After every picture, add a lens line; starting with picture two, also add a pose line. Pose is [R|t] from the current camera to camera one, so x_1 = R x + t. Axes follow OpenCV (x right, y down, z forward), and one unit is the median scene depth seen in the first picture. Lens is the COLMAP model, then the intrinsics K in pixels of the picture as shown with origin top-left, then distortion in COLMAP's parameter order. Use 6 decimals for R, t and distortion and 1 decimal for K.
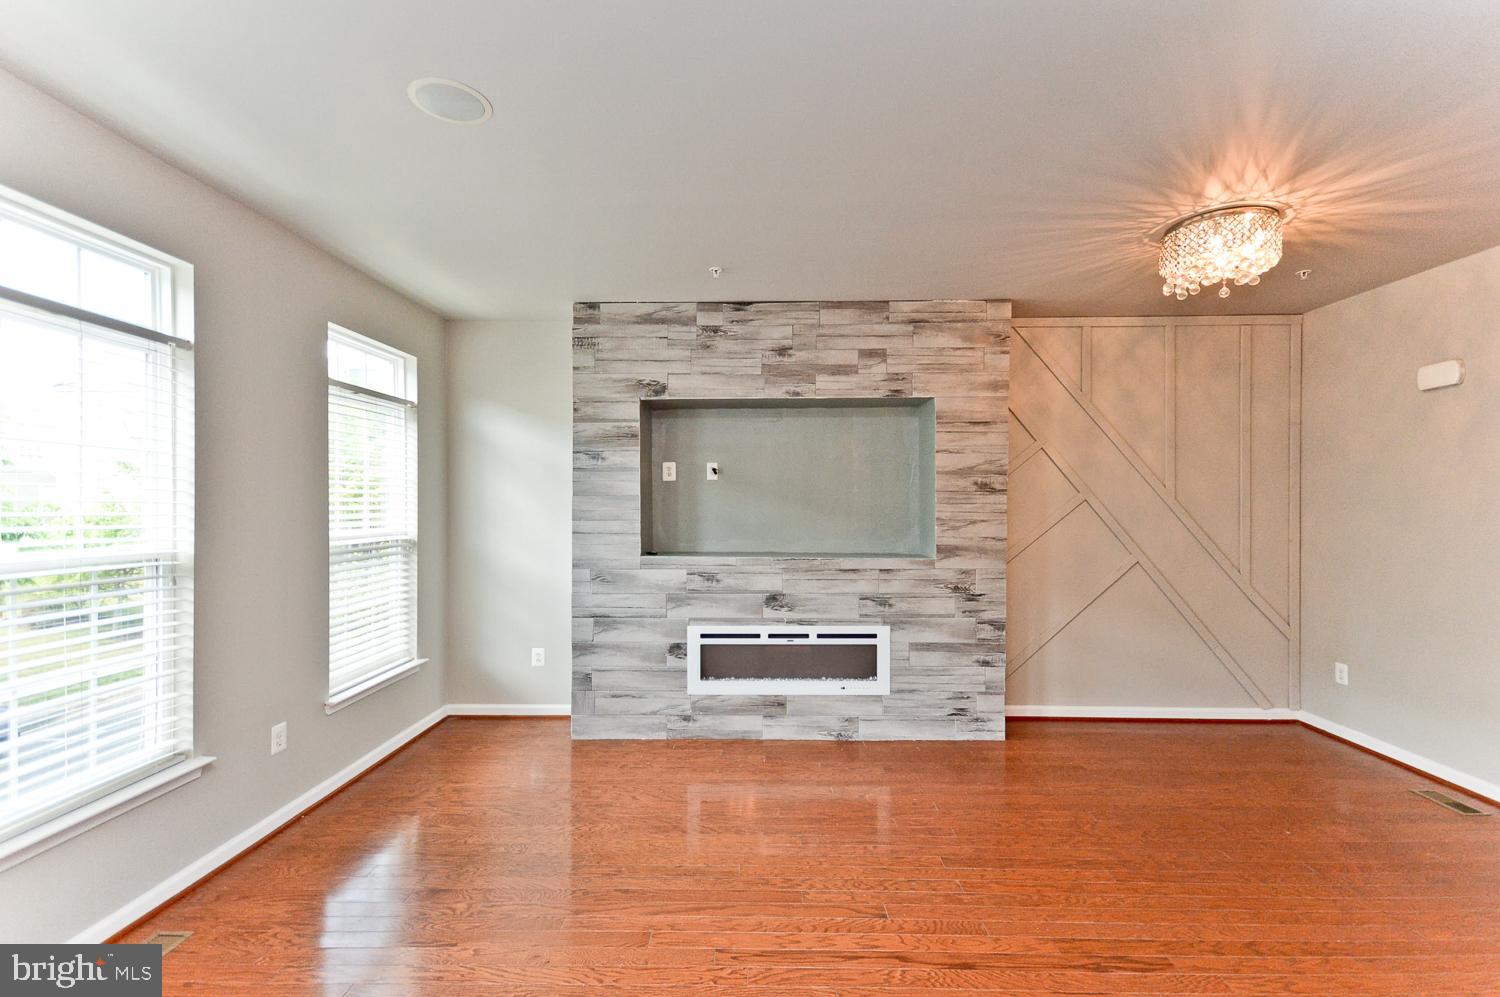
lens RADIAL K [[660.4, 0, 752.8], [0, 660.4, 506.4], [0, 0, 1]] dist [0.002975, 0.000470]
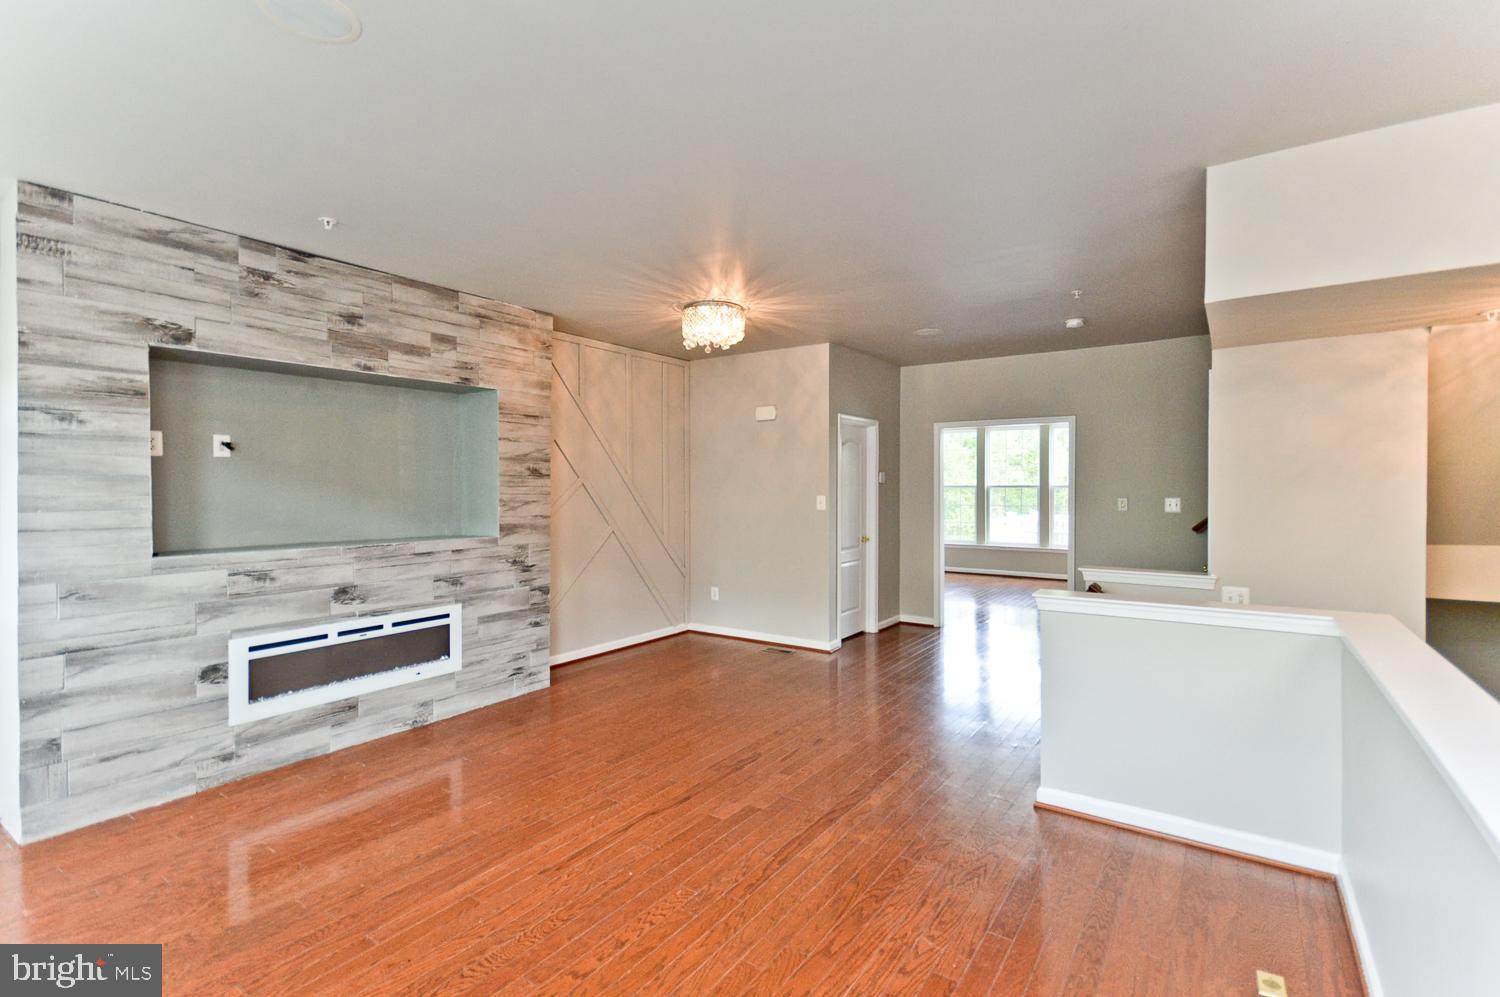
lens RADIAL K [[687.7, 0, 750.0], [0, 687.7, 498.5], [0, 0, 1]] dist [0.001196, -0.000457]
pose [[0.552297, -0.014830, 0.833515, -0.443310], [0.008255, 0.999890, 0.012320, 0.005142], [-0.833606, 0.000076, 0.552359, 0.019959]]
